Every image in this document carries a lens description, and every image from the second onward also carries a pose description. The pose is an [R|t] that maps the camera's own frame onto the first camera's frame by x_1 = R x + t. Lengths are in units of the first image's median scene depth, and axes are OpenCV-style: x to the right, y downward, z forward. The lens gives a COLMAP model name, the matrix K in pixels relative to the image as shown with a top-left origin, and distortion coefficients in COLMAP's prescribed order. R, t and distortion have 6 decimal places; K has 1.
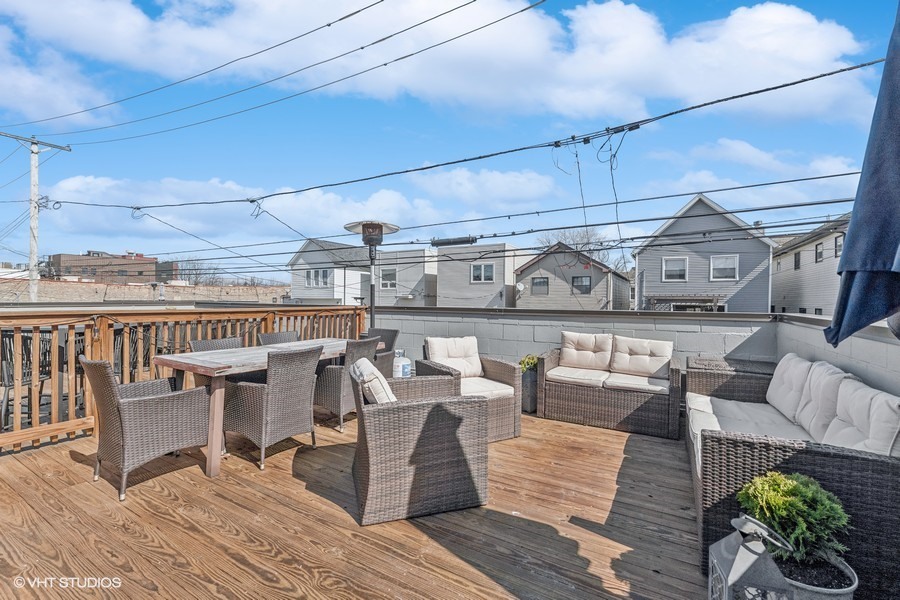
lens RADIAL K [[387.2, 0, 452.7], [0, 387.2, 287.3], [0, 0, 1]] dist [-0.002032, -0.000240]
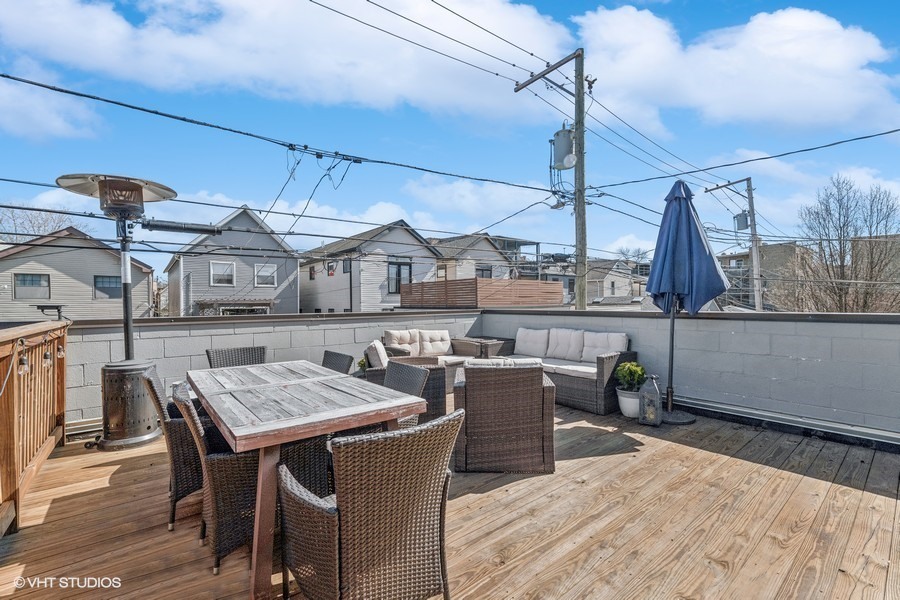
lens RADIAL K [[387.2, 0, 452.7], [0, 387.2, 287.3], [0, 0, 1]] dist [-0.002032, -0.000240]
pose [[0.350448, 0.026100, 0.936219, -0.518719], [-0.015778, 0.999634, -0.021962, 0.003471], [-0.936449, -0.007075, 0.350731, 0.274911]]
